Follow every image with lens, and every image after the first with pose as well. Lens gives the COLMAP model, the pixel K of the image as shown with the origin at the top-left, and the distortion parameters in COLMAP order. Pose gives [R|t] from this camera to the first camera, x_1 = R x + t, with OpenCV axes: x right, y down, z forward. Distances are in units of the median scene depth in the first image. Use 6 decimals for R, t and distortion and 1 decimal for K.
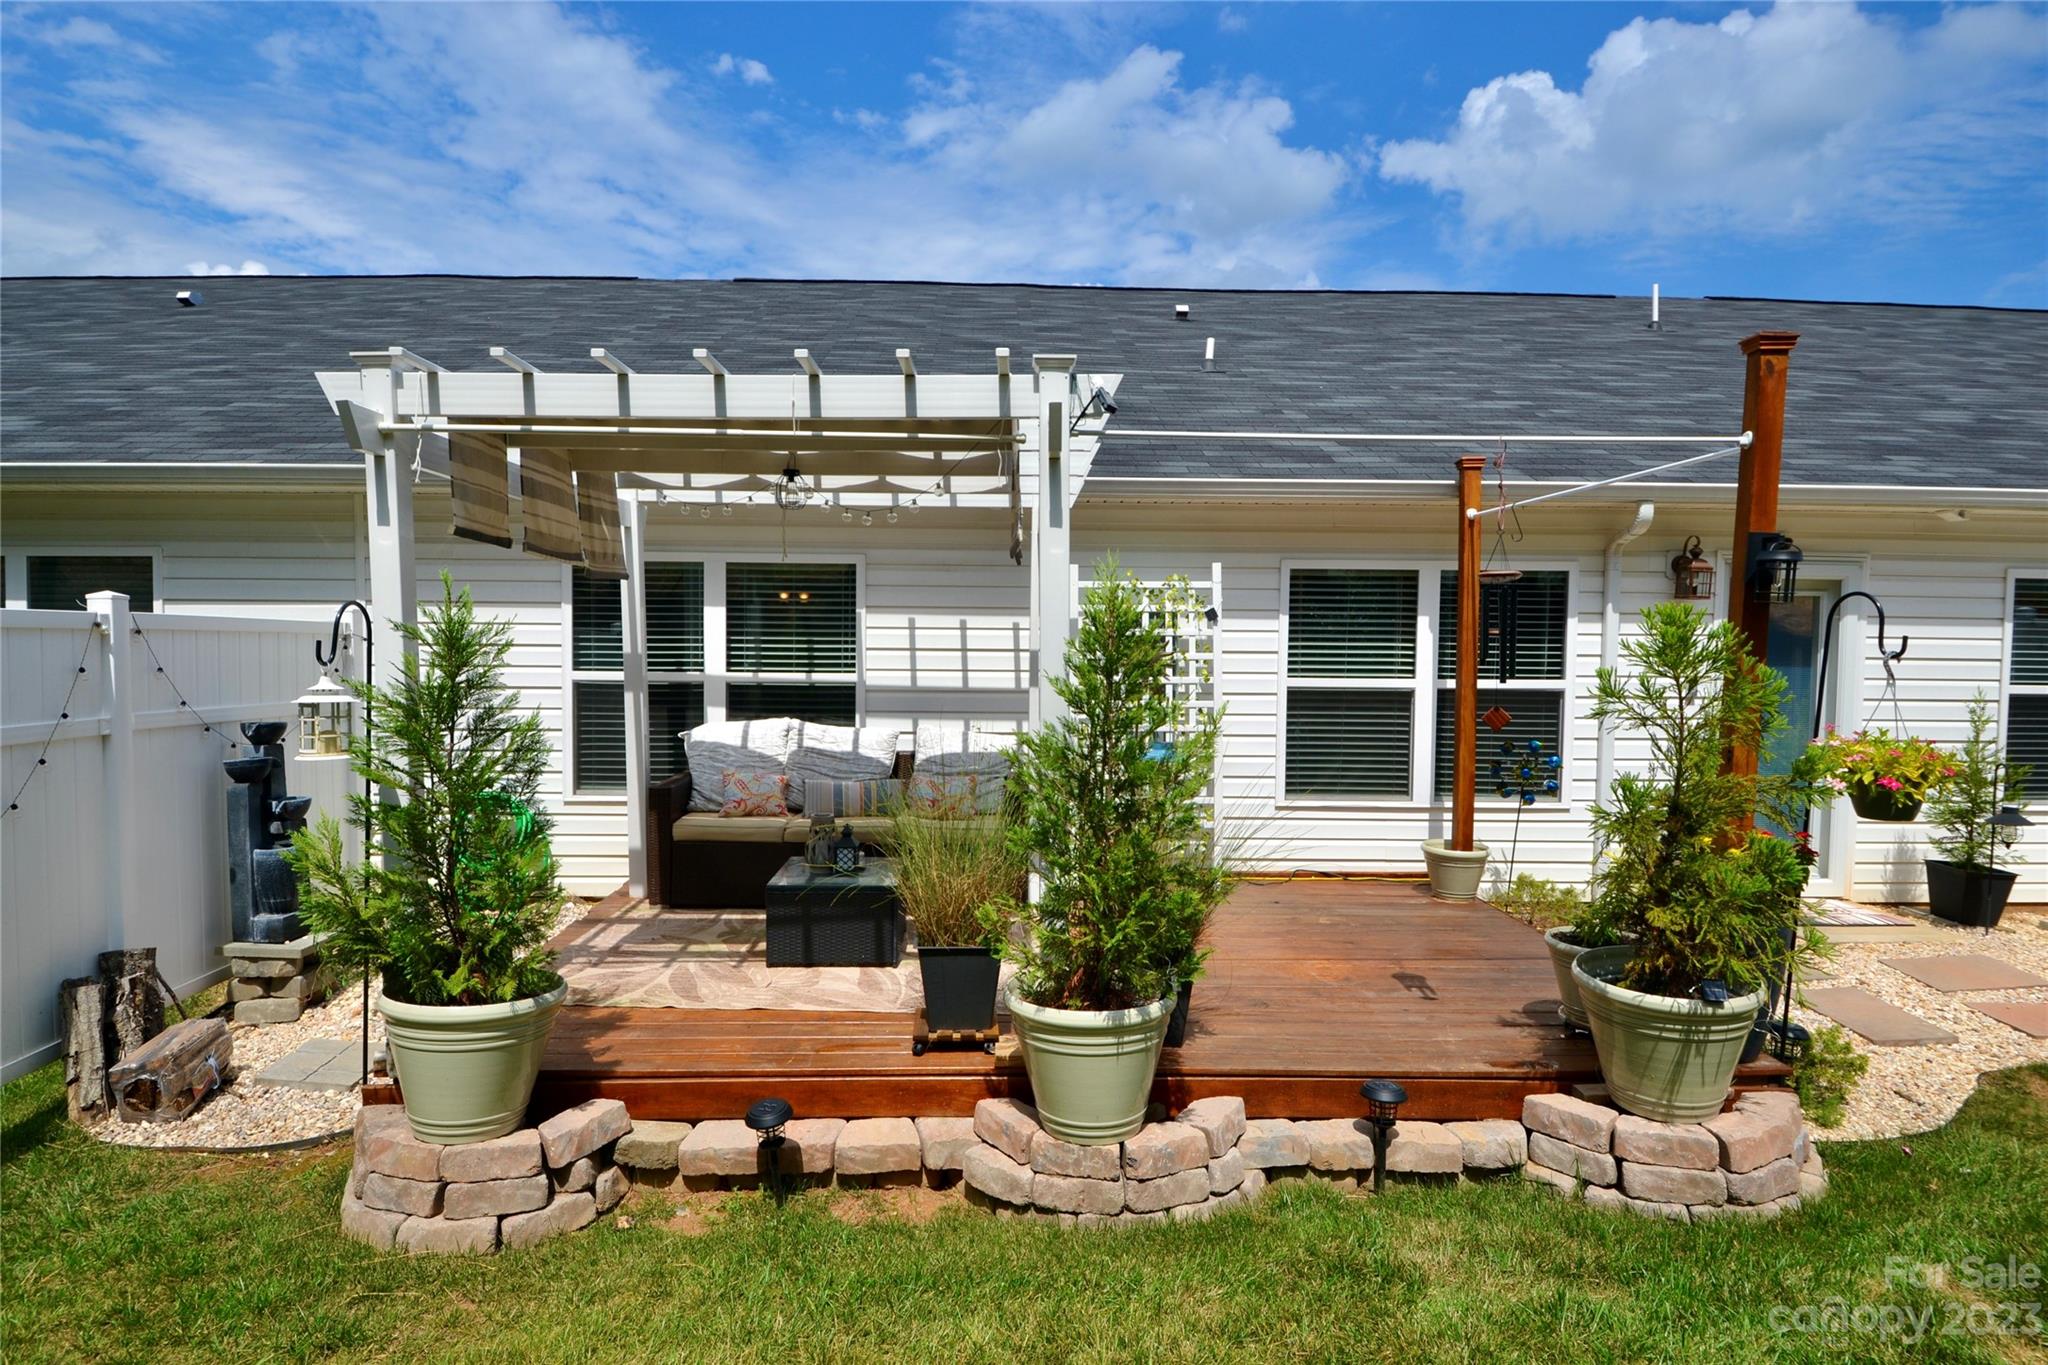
lens RADIAL K [[1052.6, 0, 1010.6], [0, 1052.6, 691.1], [0, 0, 1]] dist [0.024590, -0.037052]
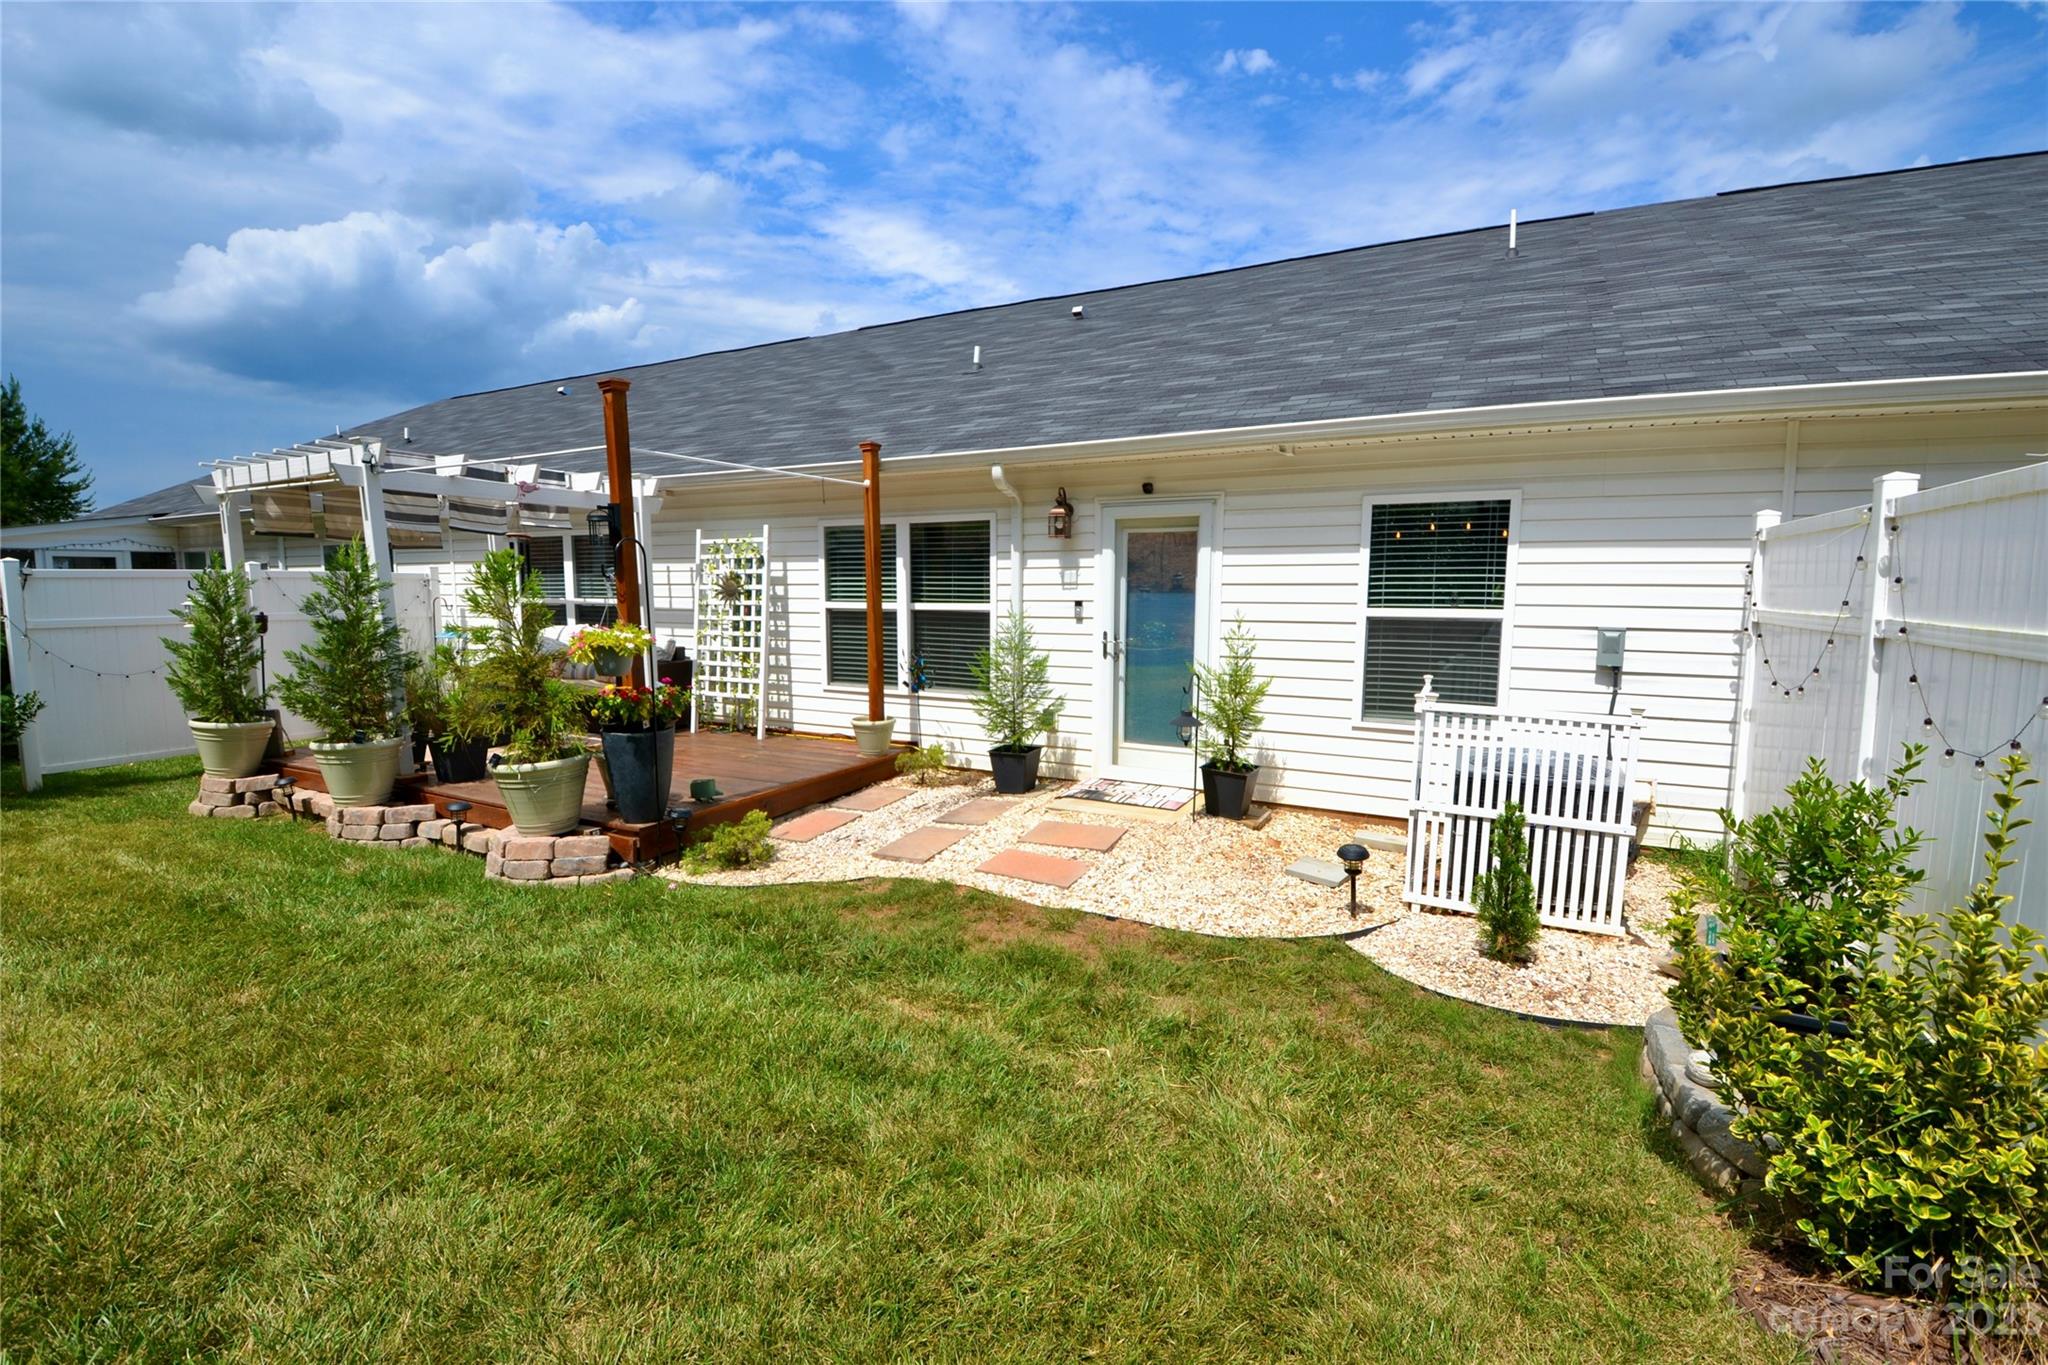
lens RADIAL K [[888.9, 0, 1017.7], [0, 888.9, 723.2], [0, 0, 1]] dist [0.019187, -0.022323]
pose [[0.875463, 0.065687, -0.478801, 1.203223], [-0.014329, 0.993812, 0.110143, 0.016202], [0.483073, -0.089566, 0.870987, 0.040596]]
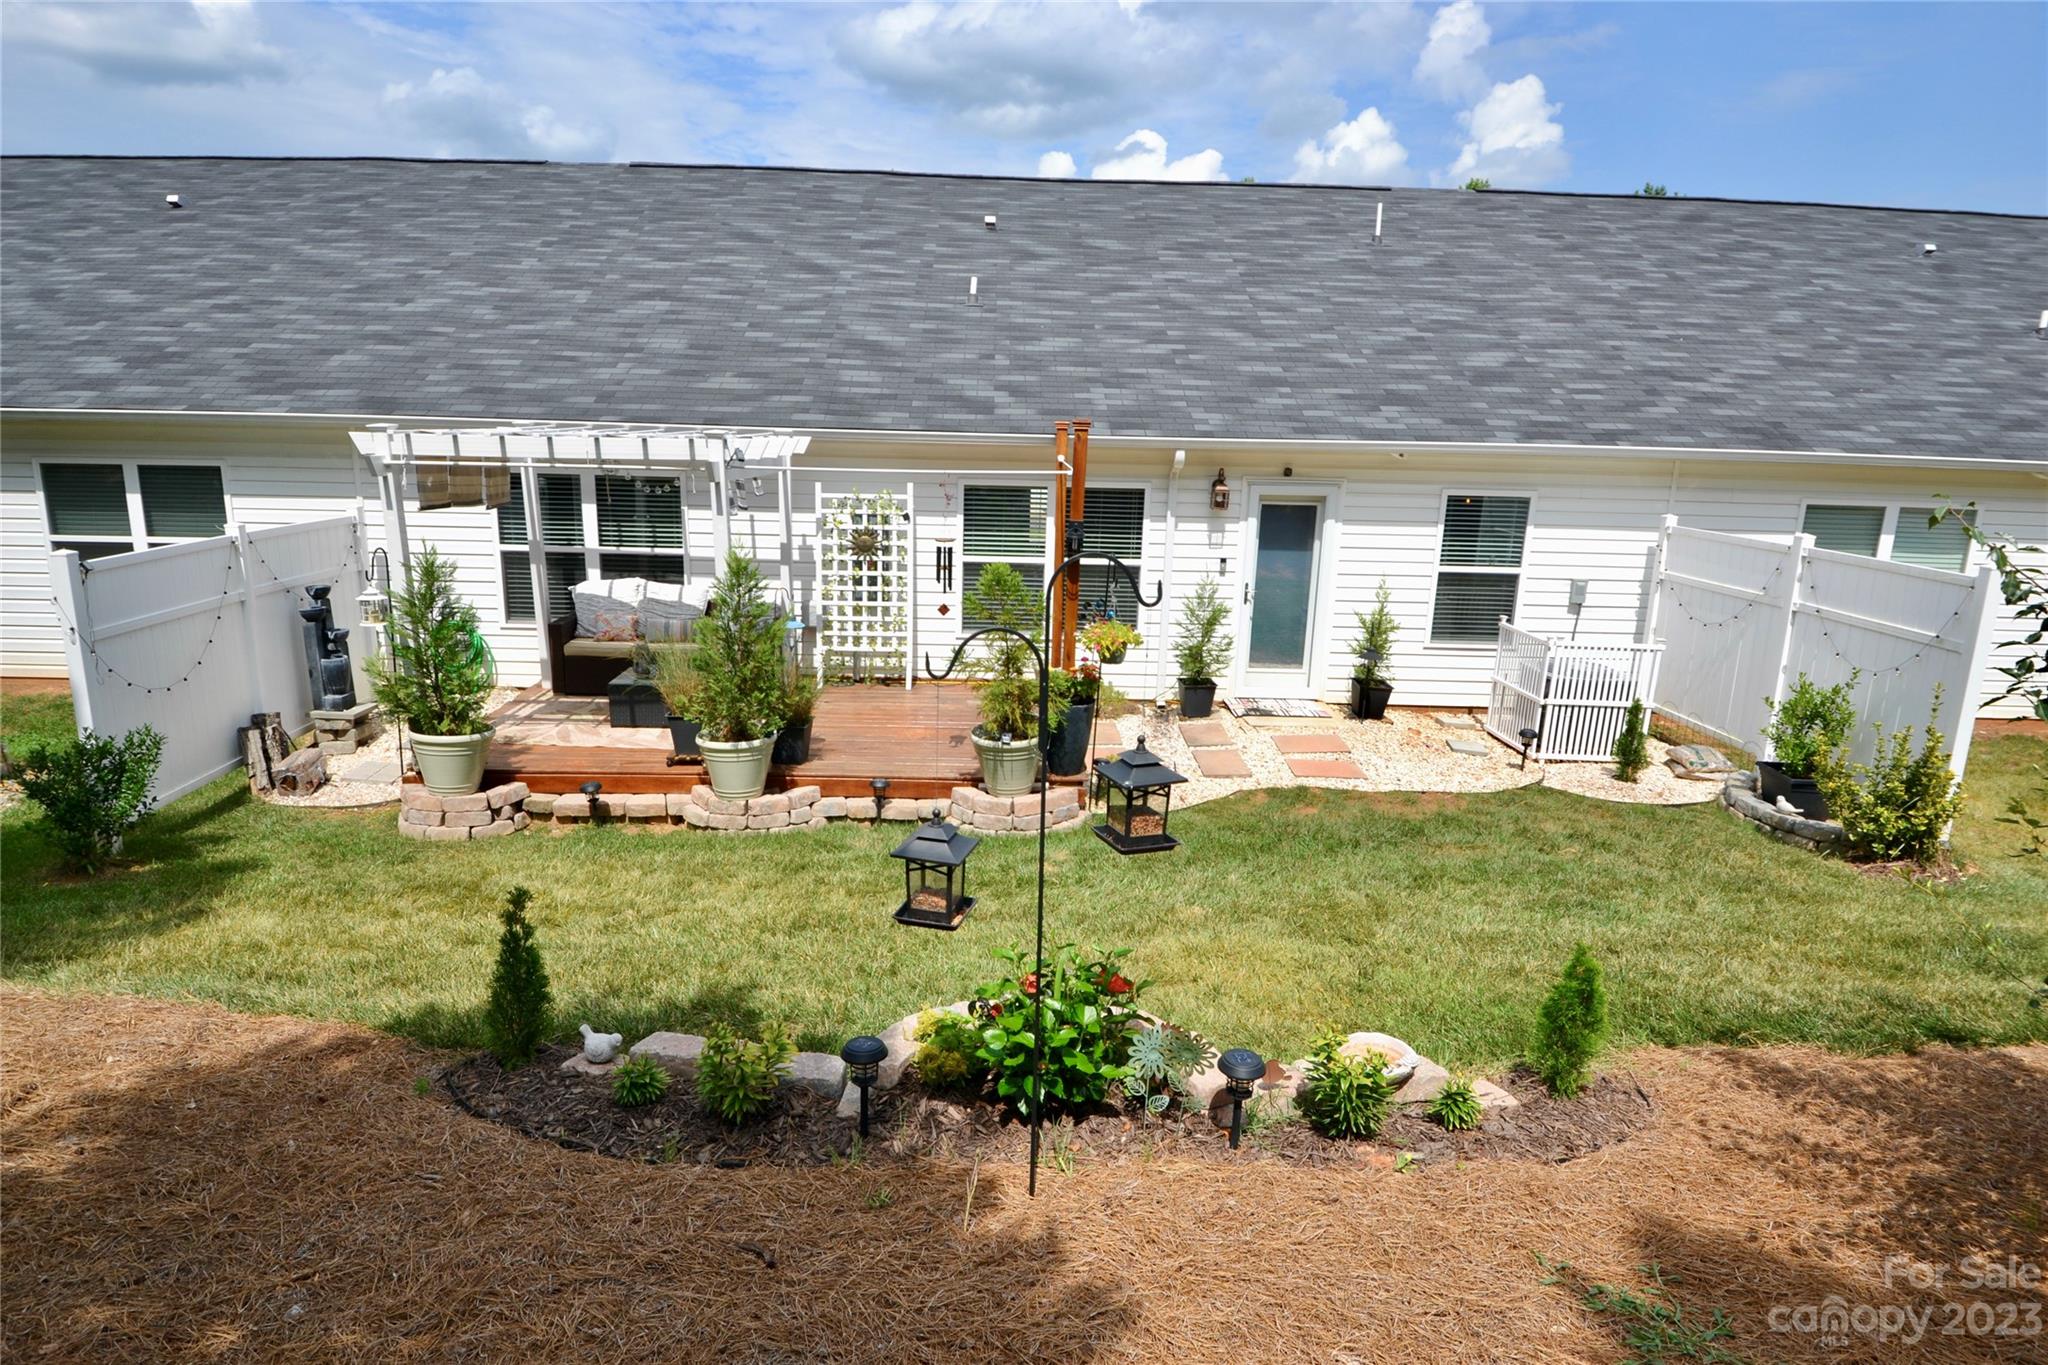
lens RADIAL K [[1131.1, 0, 1013.5], [0, 1131.1, 681.1], [0, 0, 1]] dist [0.038292, -0.053590]
pose [[0.999889, 0.014894, 0.000096, 0.372087], [-0.014652, 0.982498, 0.185695, -0.154899], [0.002672, -0.185676, 0.982607, -0.736314]]
